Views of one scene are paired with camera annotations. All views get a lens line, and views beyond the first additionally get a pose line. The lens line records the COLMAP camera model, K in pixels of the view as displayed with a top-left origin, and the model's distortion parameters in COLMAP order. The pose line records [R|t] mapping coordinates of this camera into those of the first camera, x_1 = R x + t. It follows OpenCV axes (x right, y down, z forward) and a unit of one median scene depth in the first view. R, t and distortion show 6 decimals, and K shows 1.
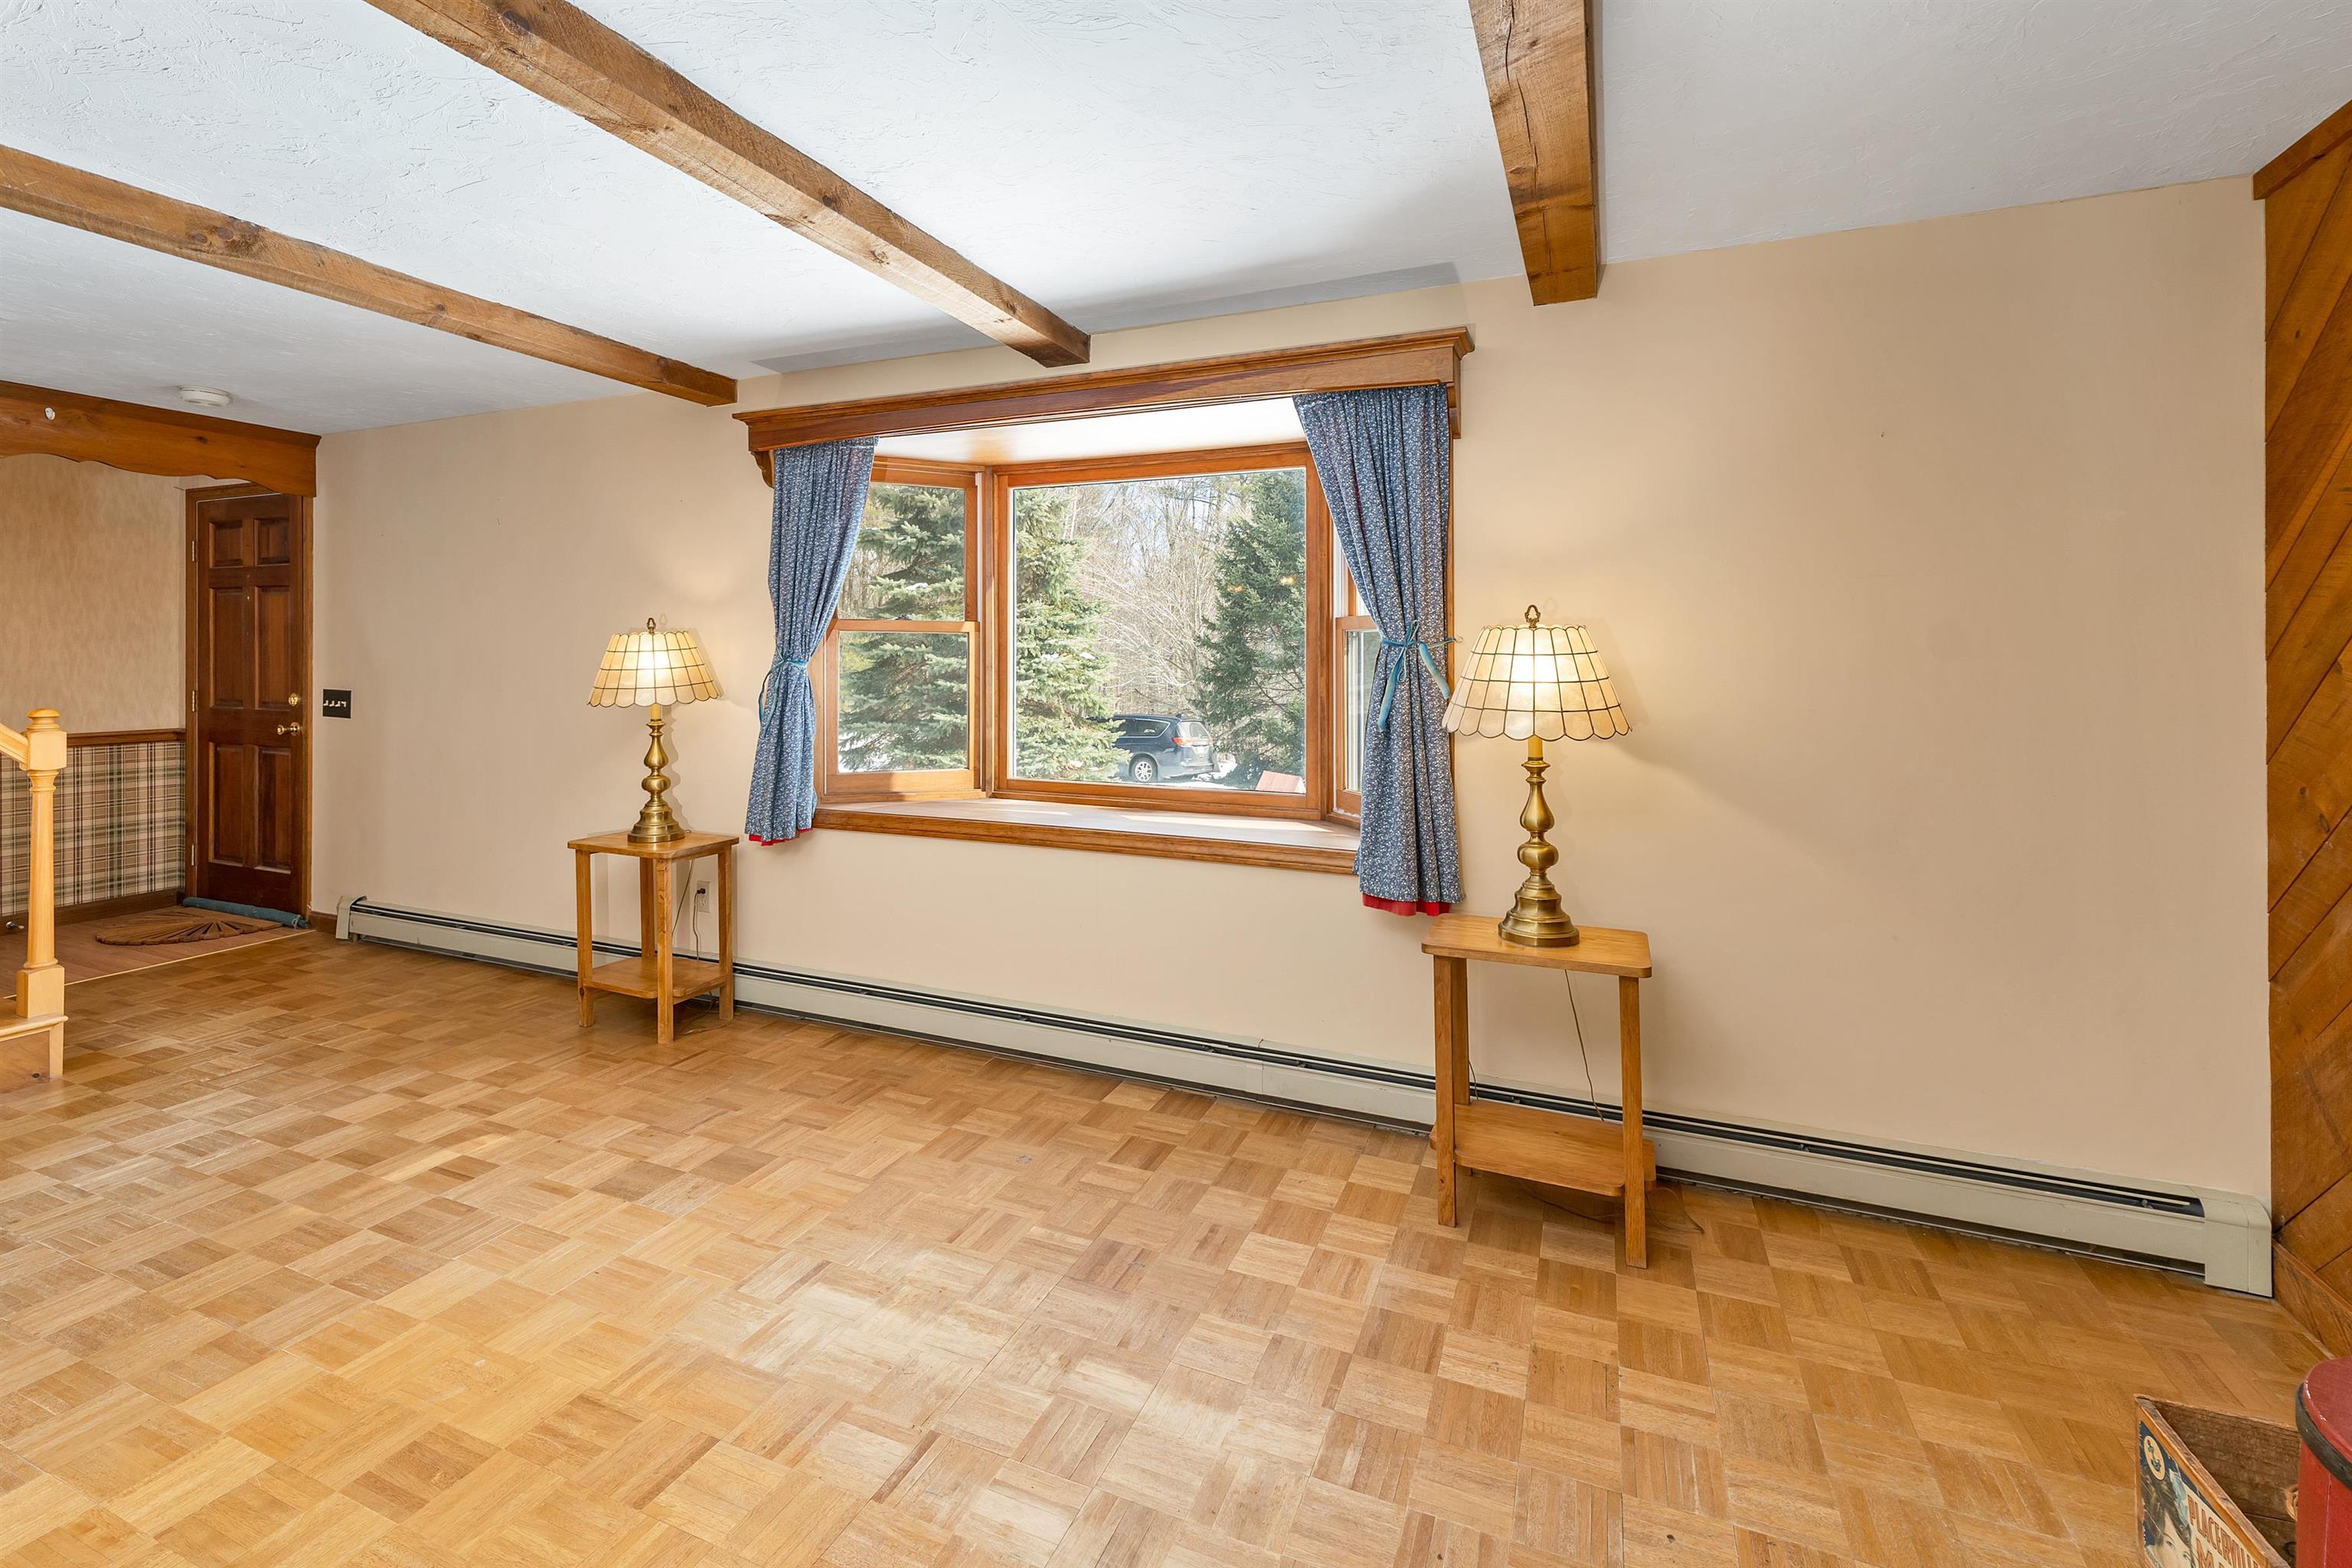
lens RADIAL K [[1010.6, 0, 1160.5], [0, 1010.6, 665.8], [0, 0, 1]] dist [0.000179, 0.000363]
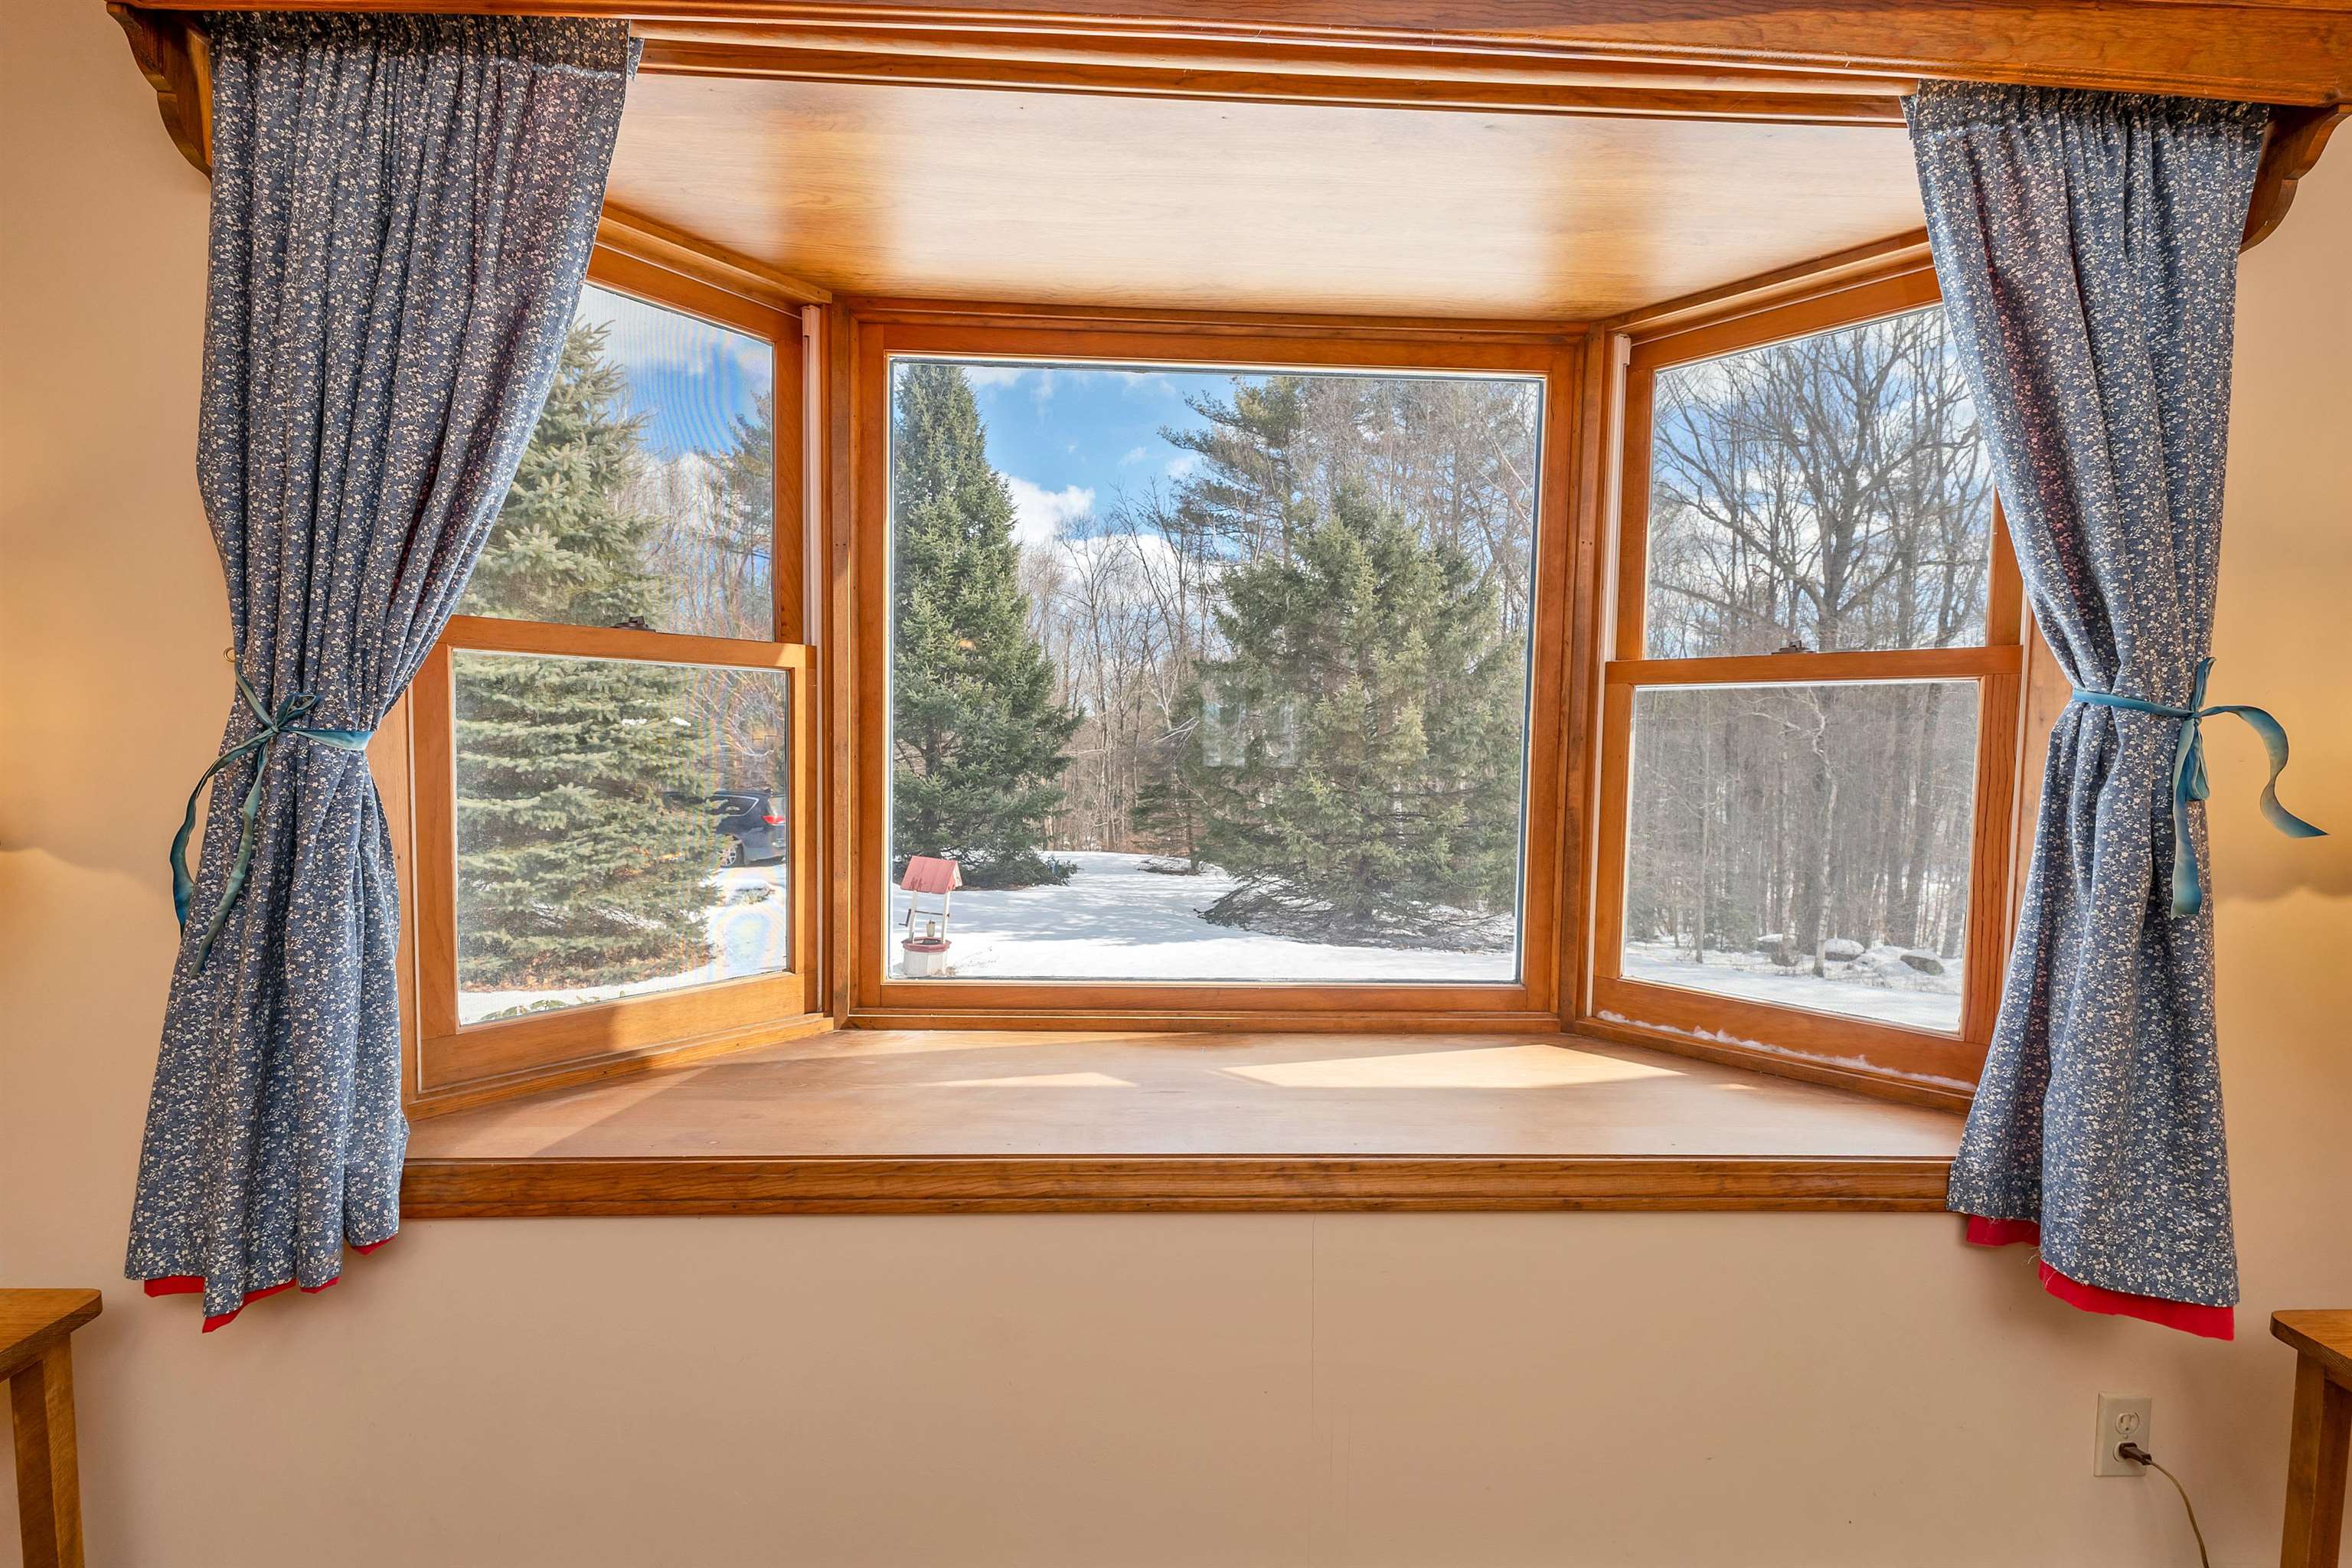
lens RADIAL K [[980.7, 0, 1170.5], [0, 980.7, 779.9], [0, 0, 1]] dist [0.000245, -0.000625]
pose [[0.904438, -0.010548, 0.426474, -0.252809], [-0.008841, 0.999016, 0.043457, -0.004395], [-0.426512, -0.043075, 0.903455, 0.607795]]
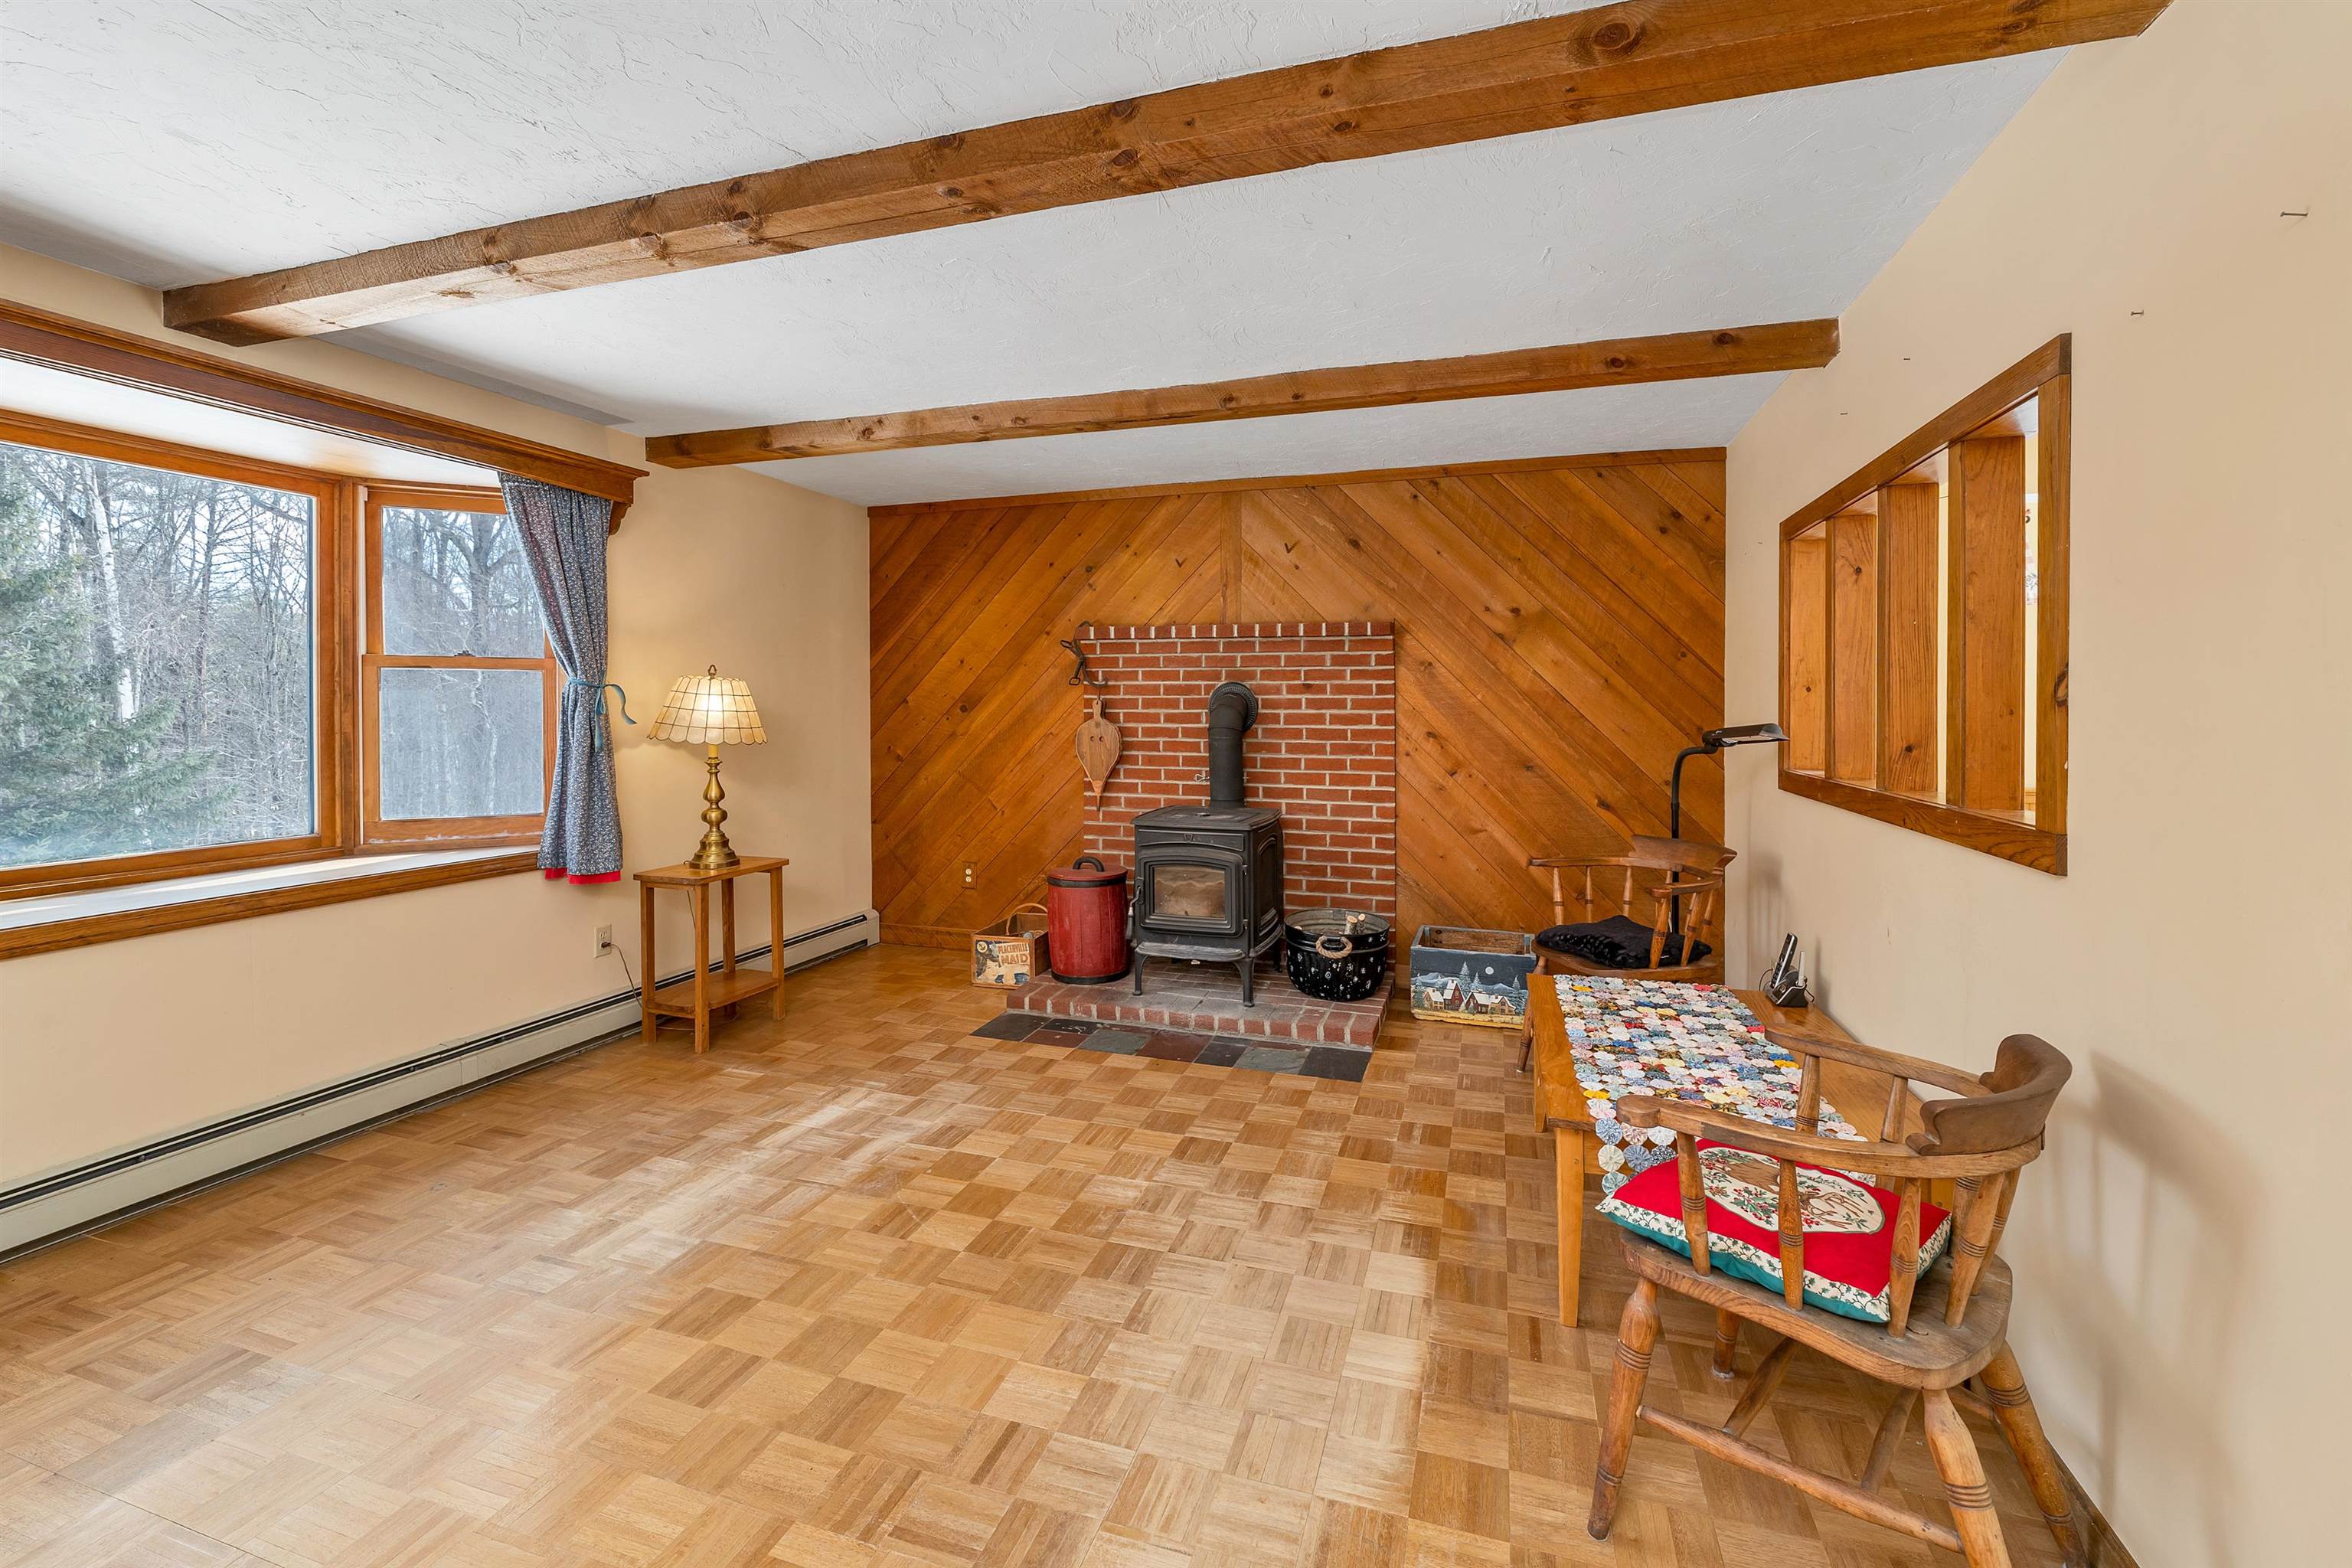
lens RADIAL K [[980.7, 0, 1178.9], [0, 980.7, 728.5], [0, 0, 1]] dist [0.000245, -0.000625]
pose [[-0.074618, -0.031619, 0.996711, -0.856670], [-0.003642, 0.999499, 0.031435, -0.005616], [-0.997206, -0.001284, -0.074696, 0.242398]]
